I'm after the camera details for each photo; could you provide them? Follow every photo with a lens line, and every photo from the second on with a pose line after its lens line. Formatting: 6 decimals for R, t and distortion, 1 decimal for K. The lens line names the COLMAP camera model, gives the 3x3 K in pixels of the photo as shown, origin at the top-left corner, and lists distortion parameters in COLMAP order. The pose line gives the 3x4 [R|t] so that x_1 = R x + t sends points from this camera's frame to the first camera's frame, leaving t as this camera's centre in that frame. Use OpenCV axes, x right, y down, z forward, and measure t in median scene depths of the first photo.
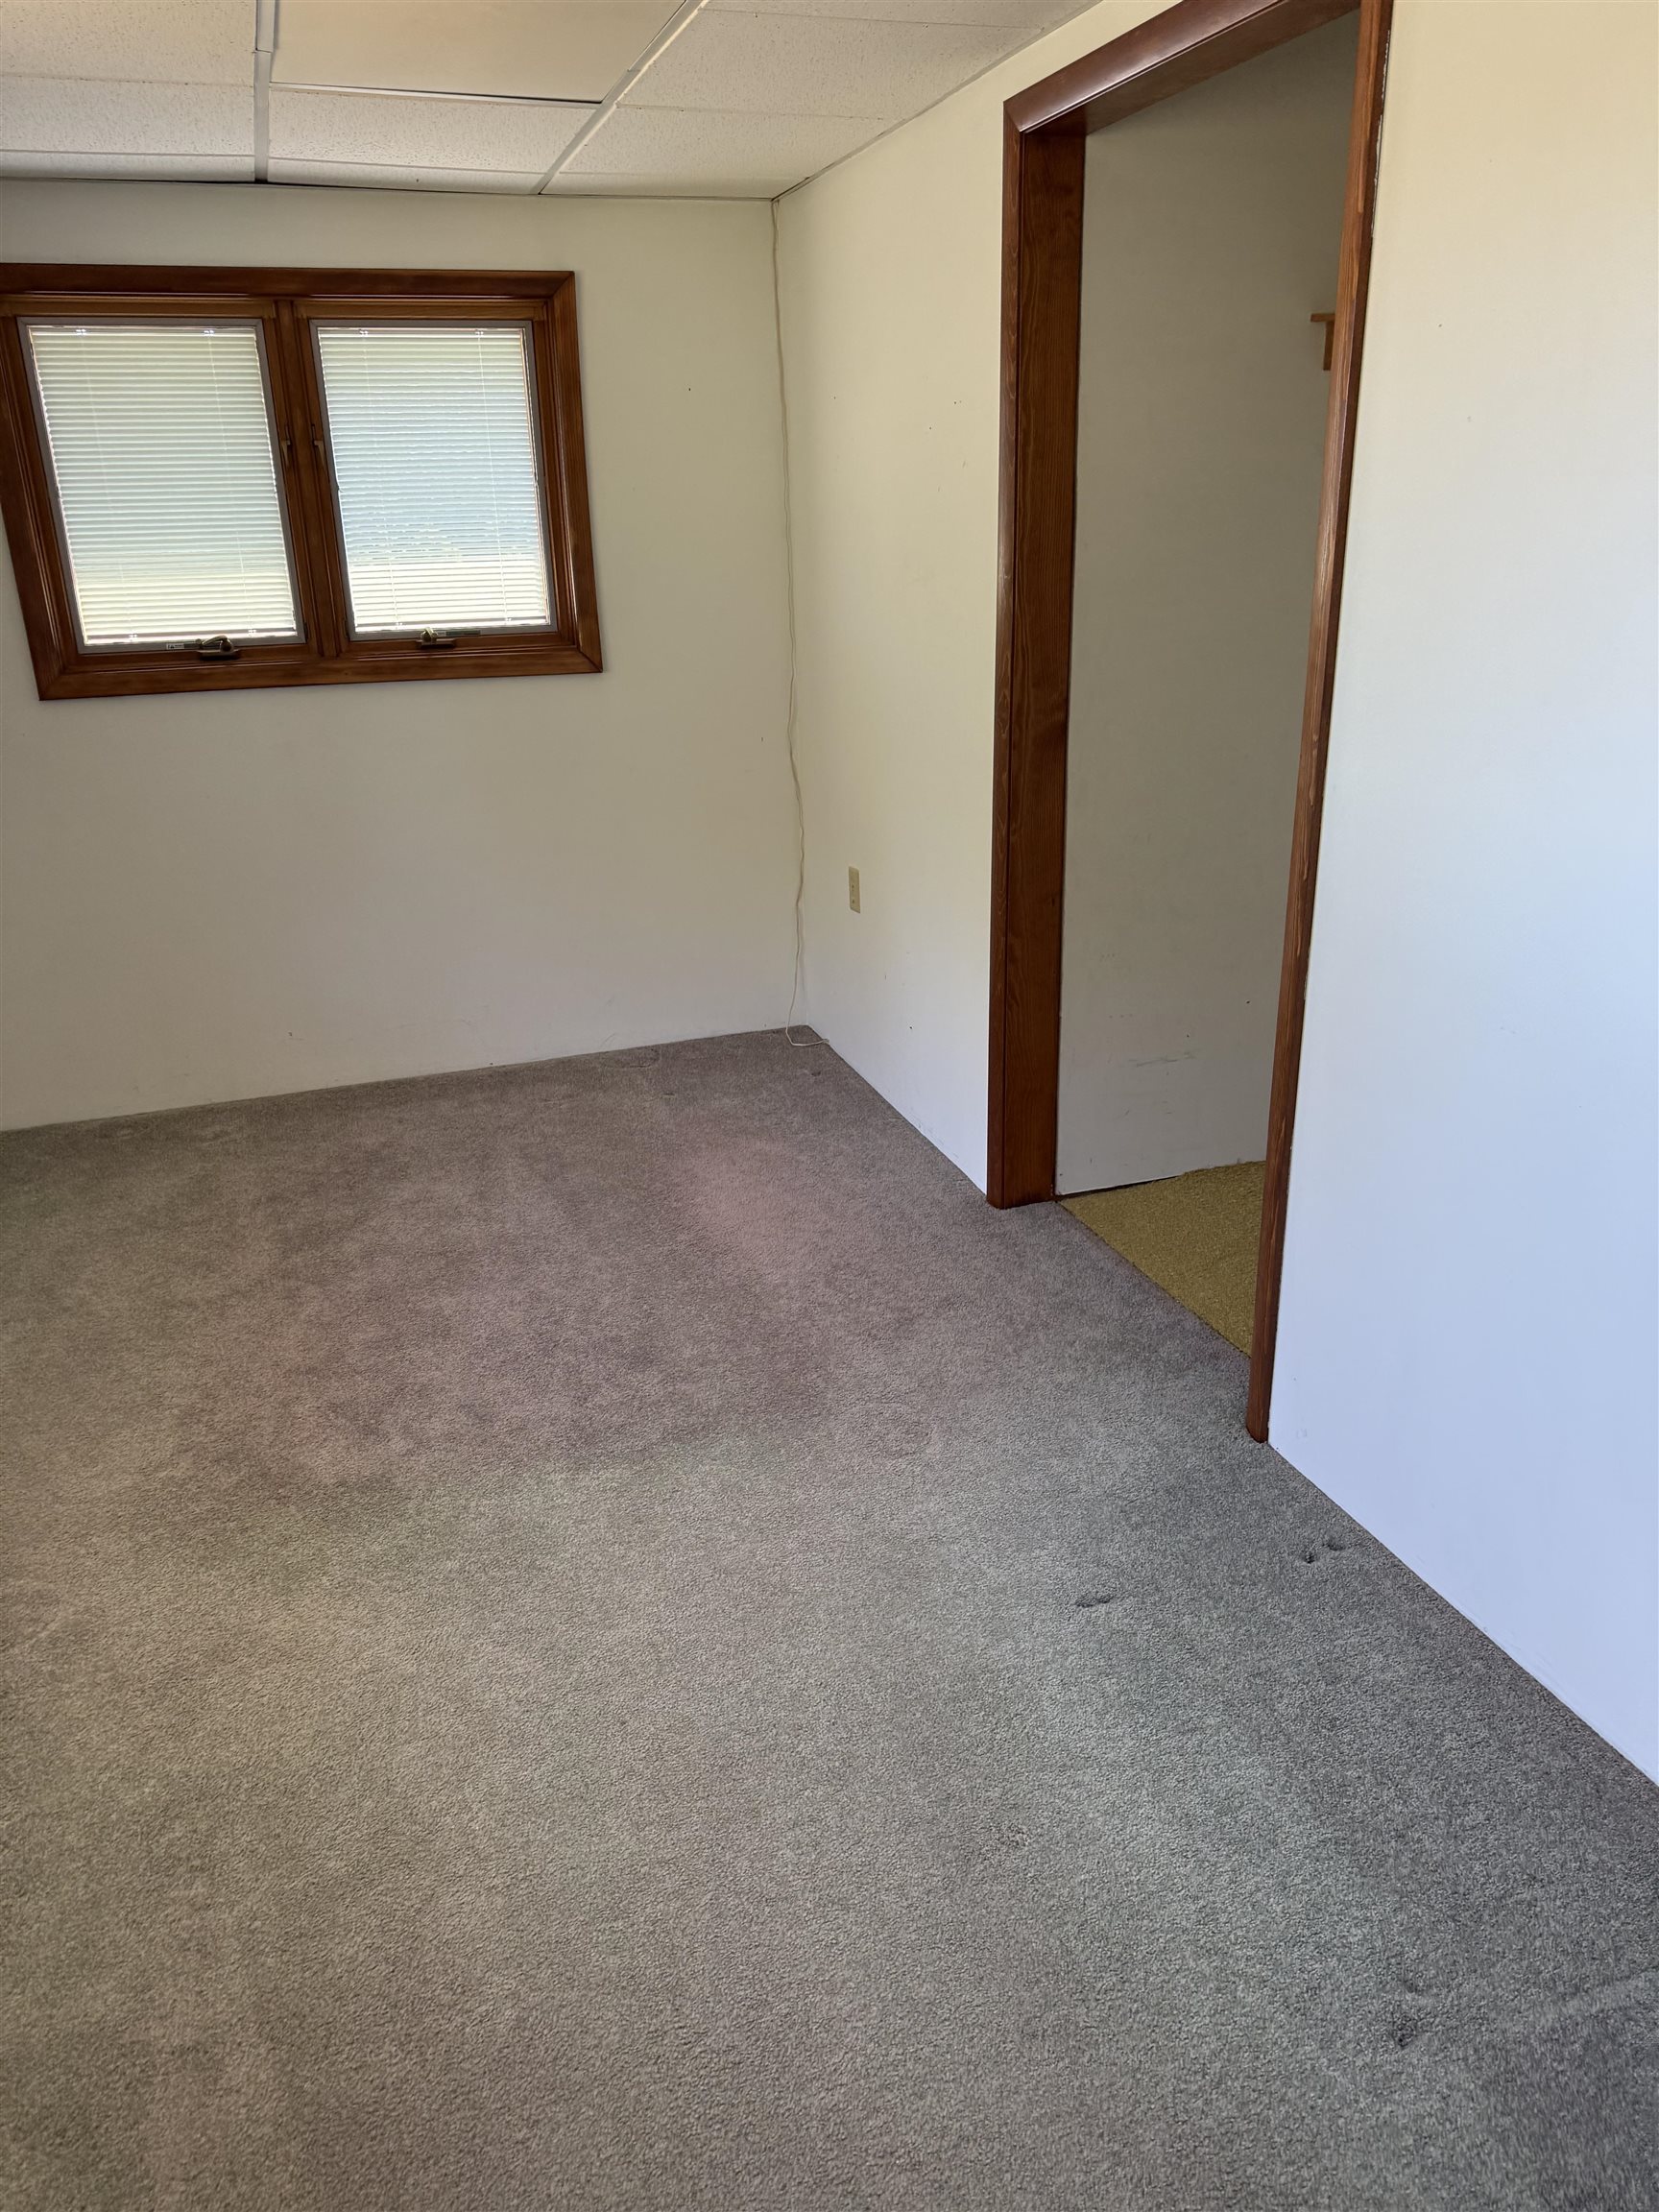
lens RADIAL K [[1649.0, 0, 784.2], [0, 1649.0, 1109.6], [0, 0, 1]] dist [0.049304, -0.031255]
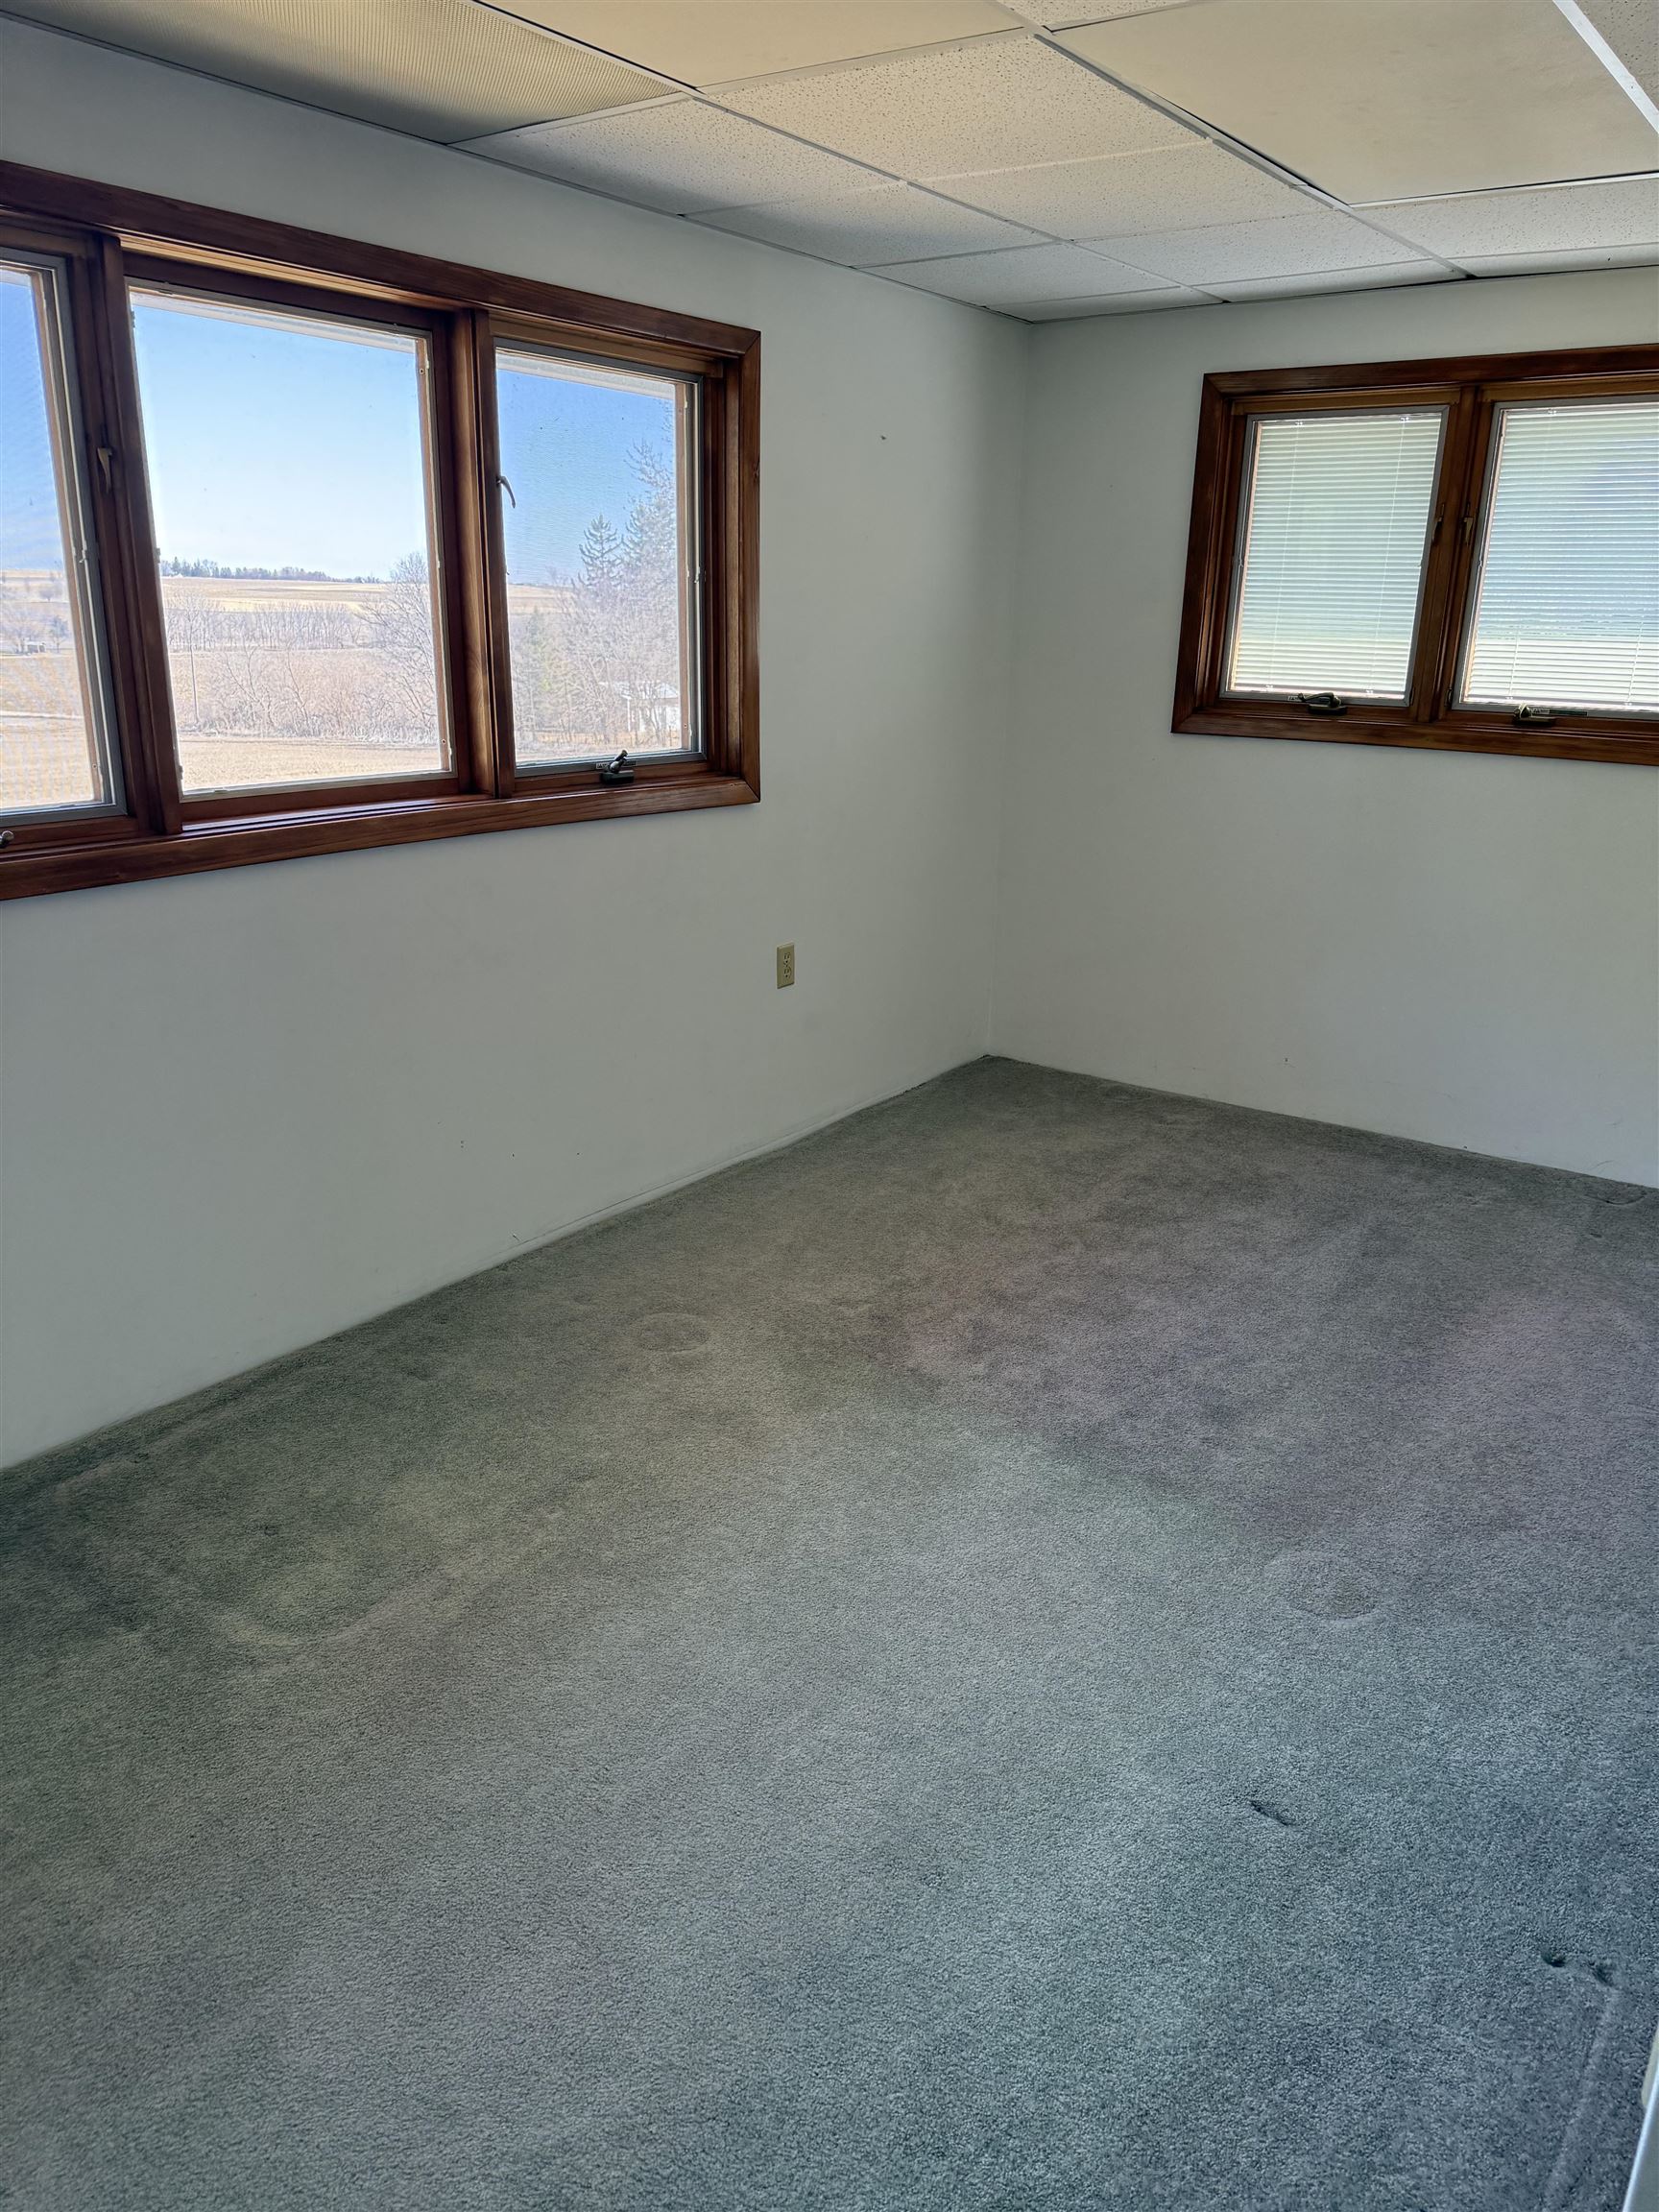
lens RADIAL K [[1593.3, 0, 808.5], [0, 1593.3, 1106.4], [0, 0, 1]] dist [0.154109, -0.264084]
pose [[0.554786, 0.293792, -0.778395, 0.401950], [-0.313057, 0.940536, 0.131863, -0.065319], [0.770849, 0.170526, 0.613770, 0.132457]]
